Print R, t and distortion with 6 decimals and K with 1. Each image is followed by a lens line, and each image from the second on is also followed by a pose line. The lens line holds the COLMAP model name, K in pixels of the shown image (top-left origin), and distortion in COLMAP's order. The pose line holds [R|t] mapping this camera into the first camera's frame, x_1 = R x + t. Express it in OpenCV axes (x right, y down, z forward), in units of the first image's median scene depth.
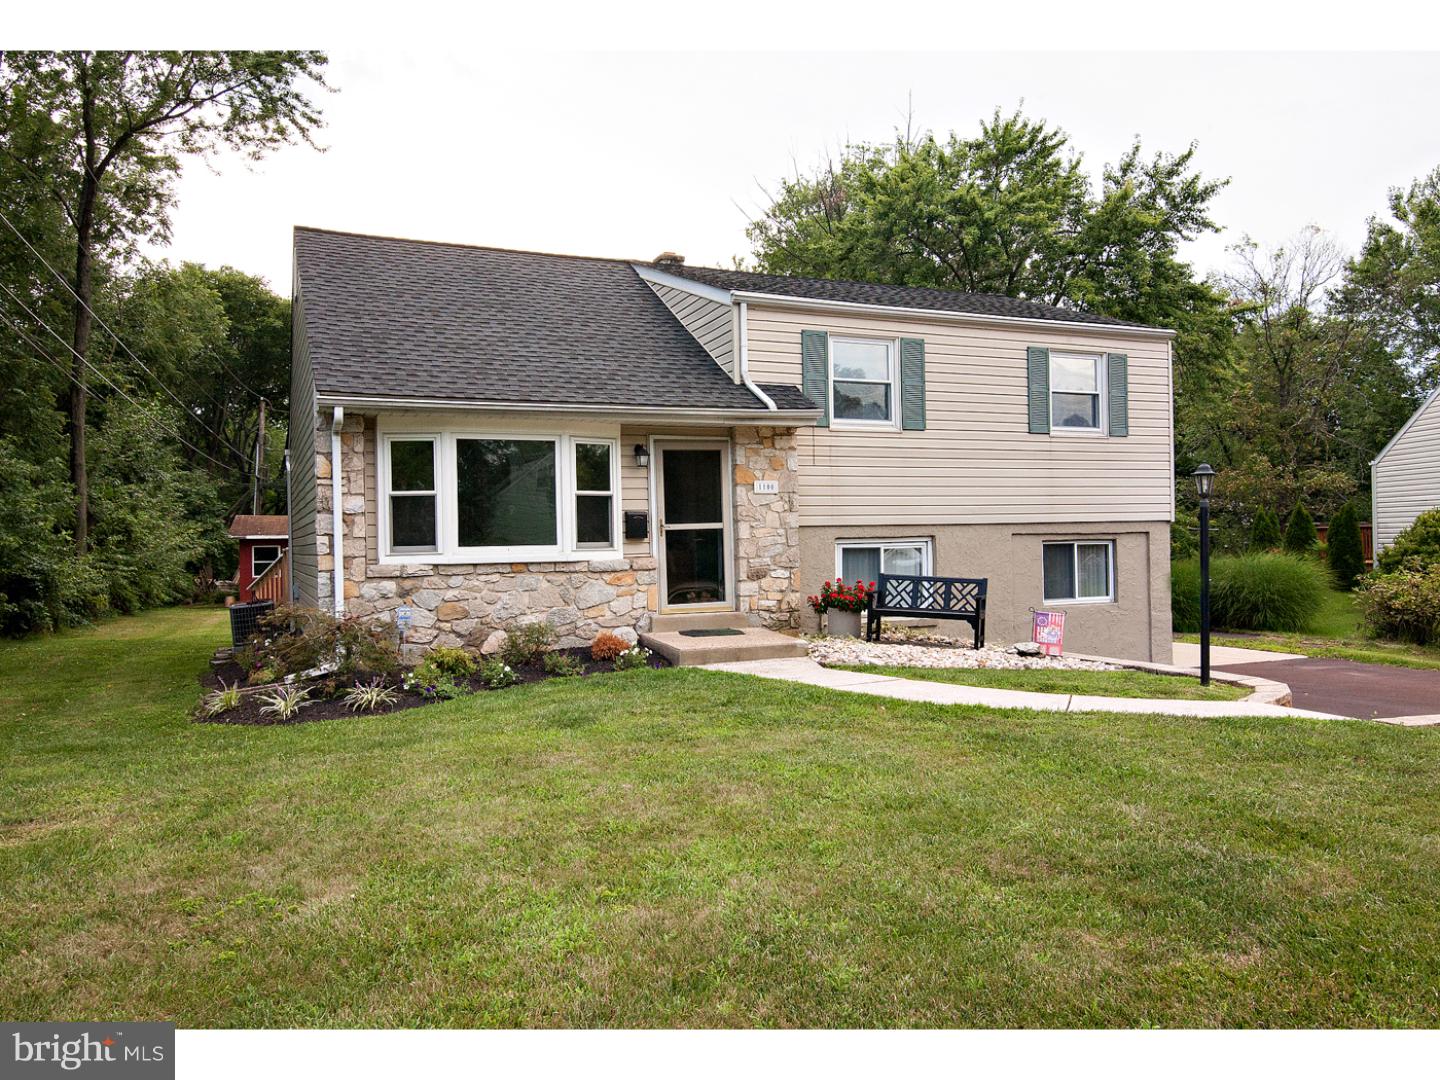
lens RADIAL K [[1022.5, 0, 720.0], [0, 1022.5, 540.0], [0, 0, 1]] dist [-0.000783, 0.001326]
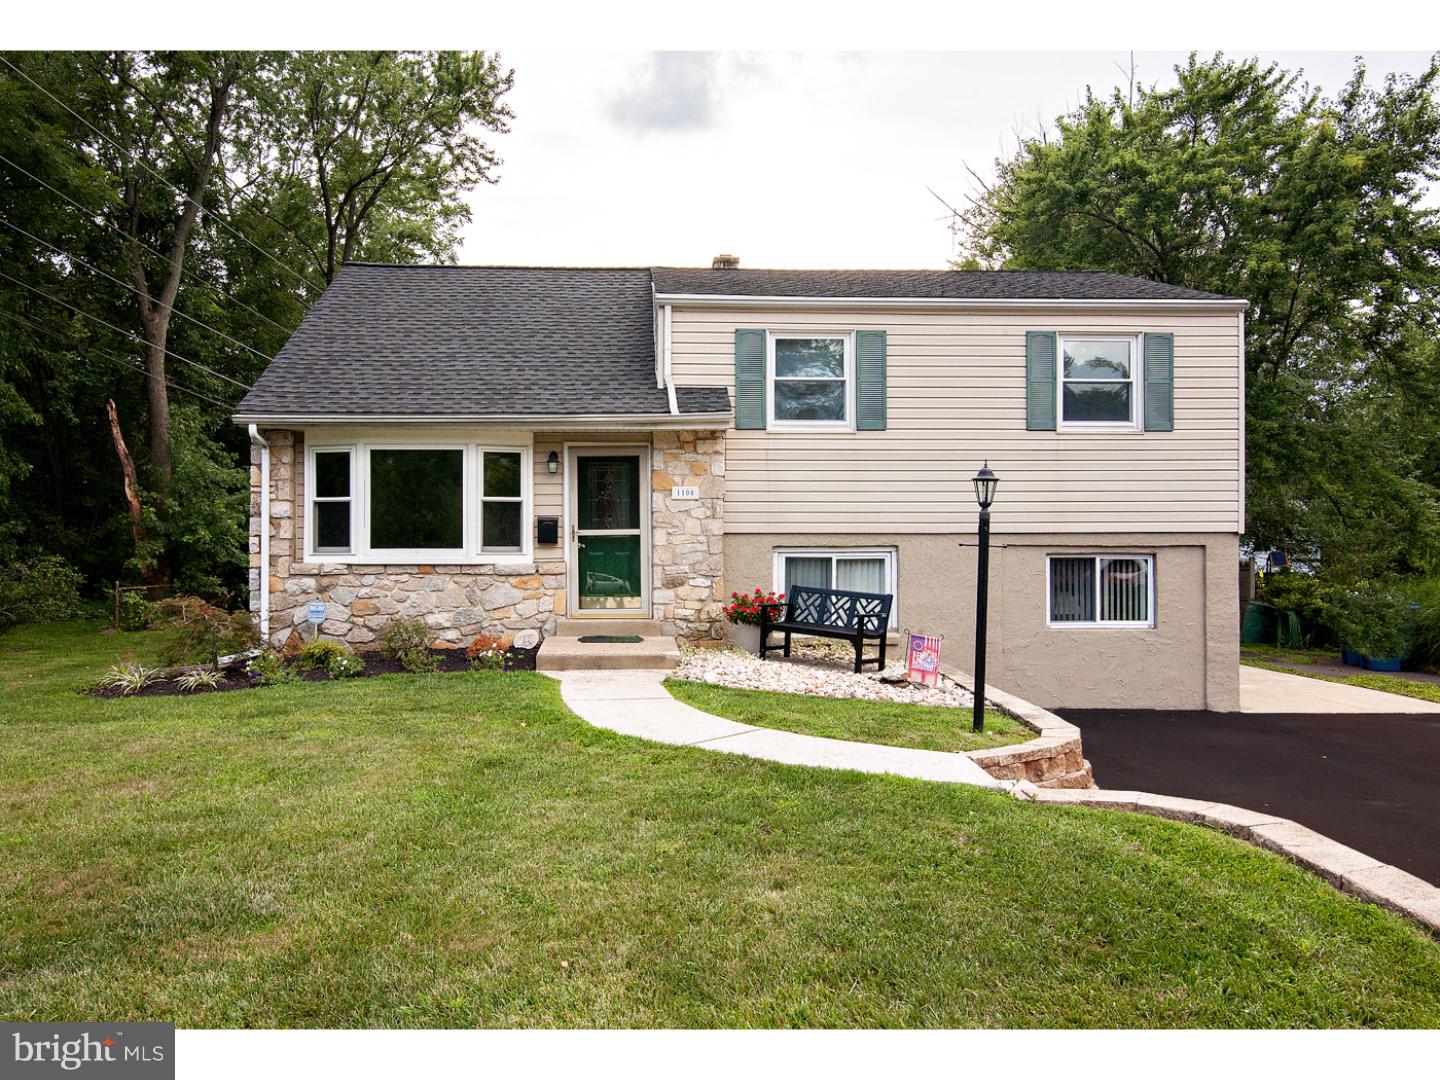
lens RADIAL K [[1022.5, 0, 720.0], [0, 1022.5, 540.0], [0, 0, 1]] dist [-0.000783, 0.001326]
pose [[0.932307, 0.015856, -0.361320, 0.434193], [-0.016146, 0.999867, 0.002217, -0.009702], [0.361307, 0.003767, 0.932439, 0.105549]]
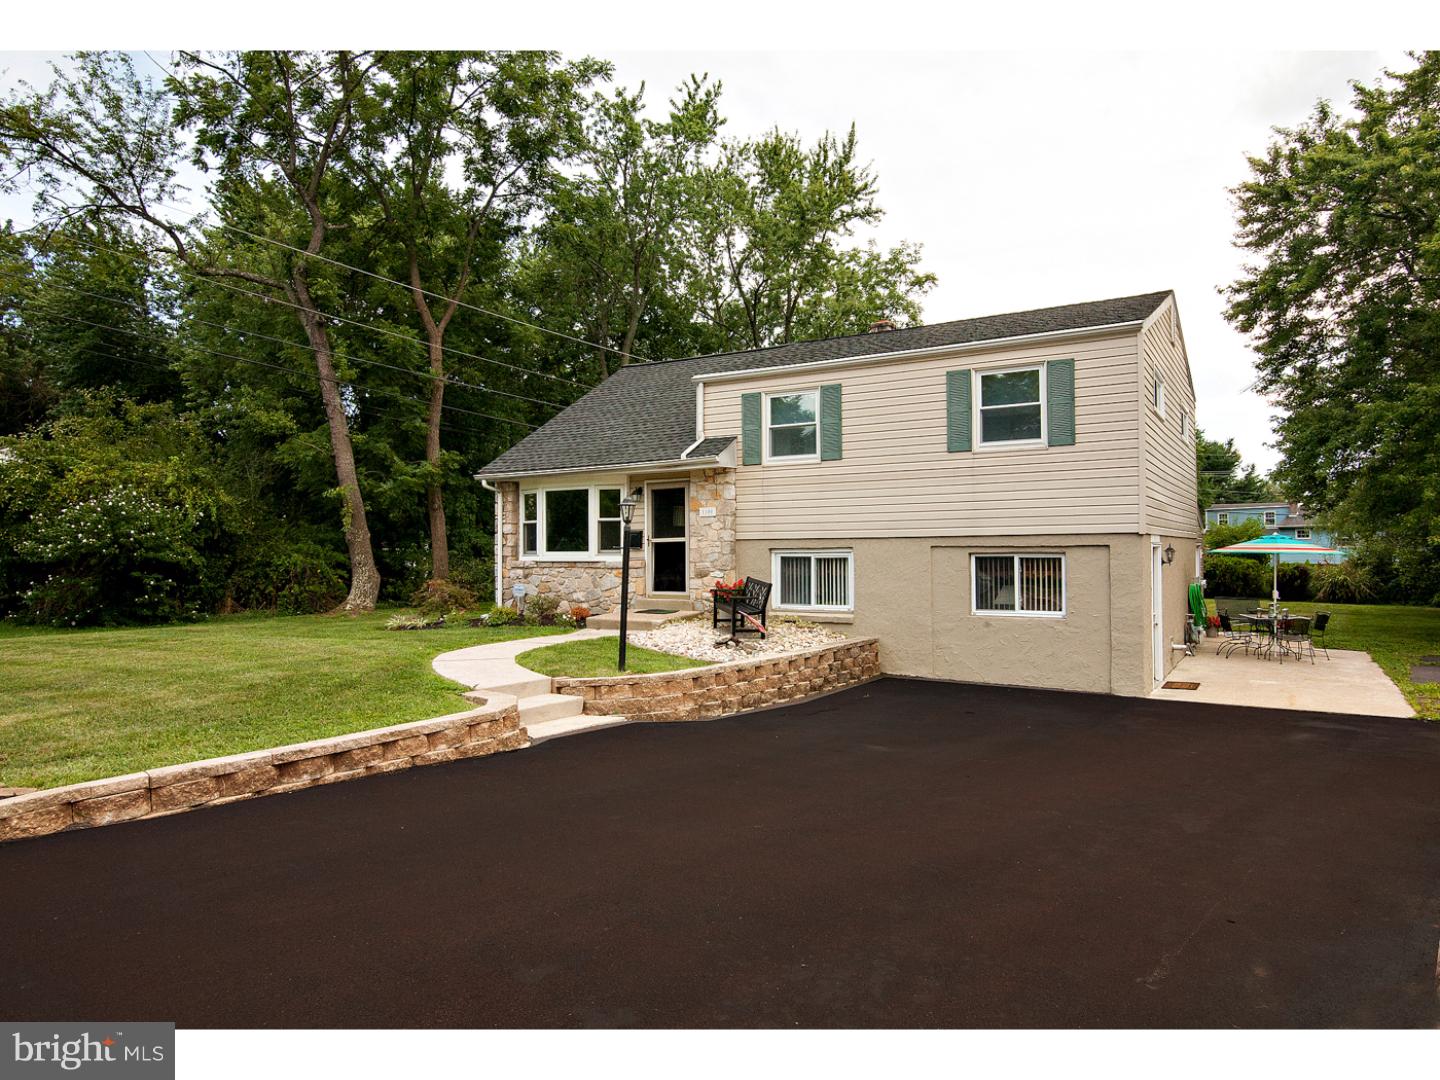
lens RADIAL K [[872.1, 0, 757.1], [0, 872.1, 541.5], [0, 0, 1]] dist [-0.000886, -0.000079]
pose [[0.600730, 0.004536, -0.799439, 1.055939], [-0.004267, 0.999988, 0.002468, -0.014686], [0.799441, 0.001929, 0.600742, 0.340083]]
